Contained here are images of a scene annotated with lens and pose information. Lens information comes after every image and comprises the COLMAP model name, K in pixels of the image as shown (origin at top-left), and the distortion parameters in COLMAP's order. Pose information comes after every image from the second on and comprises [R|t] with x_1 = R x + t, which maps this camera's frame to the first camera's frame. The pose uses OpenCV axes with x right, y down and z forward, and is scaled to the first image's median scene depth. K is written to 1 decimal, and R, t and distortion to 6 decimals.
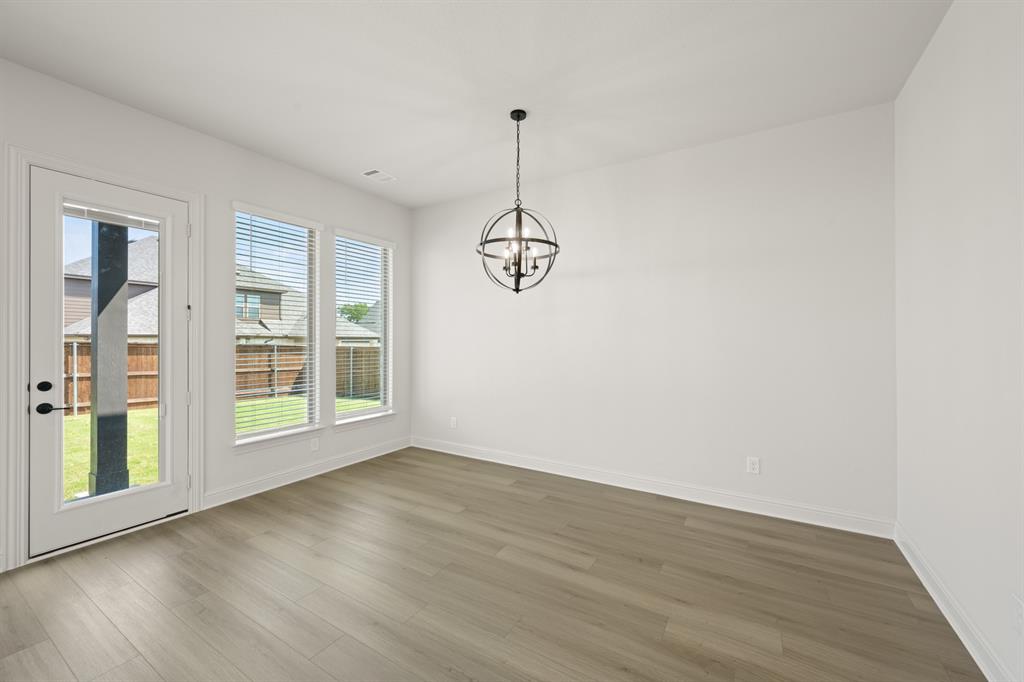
lens RADIAL K [[402.6, 0, 512.7], [0, 402.6, 339.6], [0, 0, 1]] dist [0.000277, -0.000233]
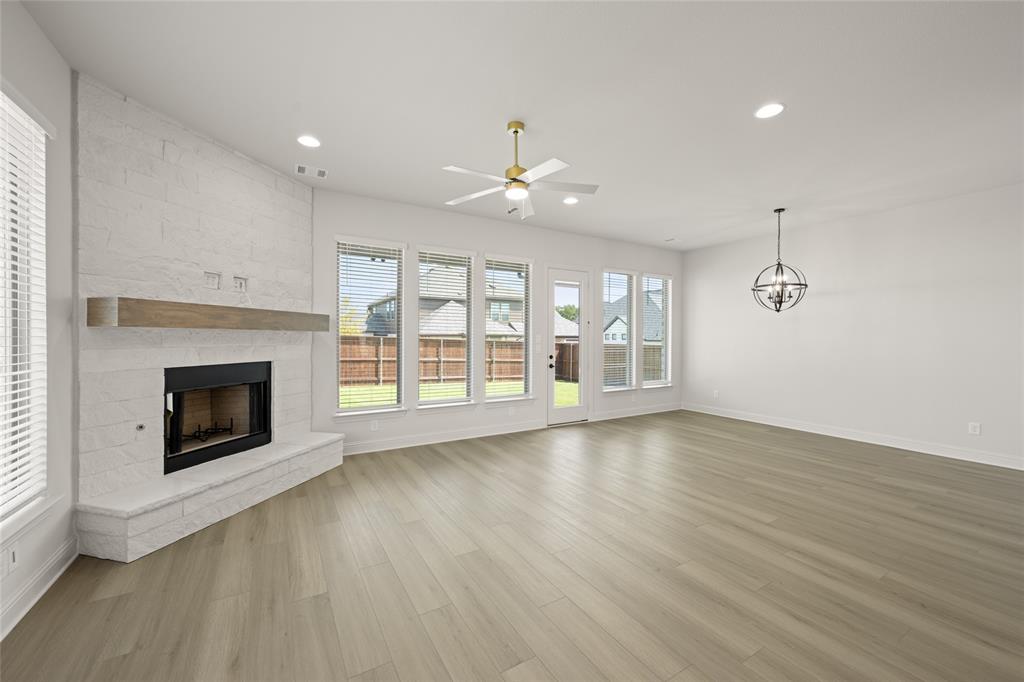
lens RADIAL K [[402.6, 0, 512.7], [0, 402.6, 339.6], [0, 0, 1]] dist [0.000277, -0.000233]
pose [[0.884704, 0.004549, -0.466131, -0.154714], [-0.002716, 0.999986, 0.004603, -0.000673], [0.466145, -0.002807, 0.884704, -0.875571]]
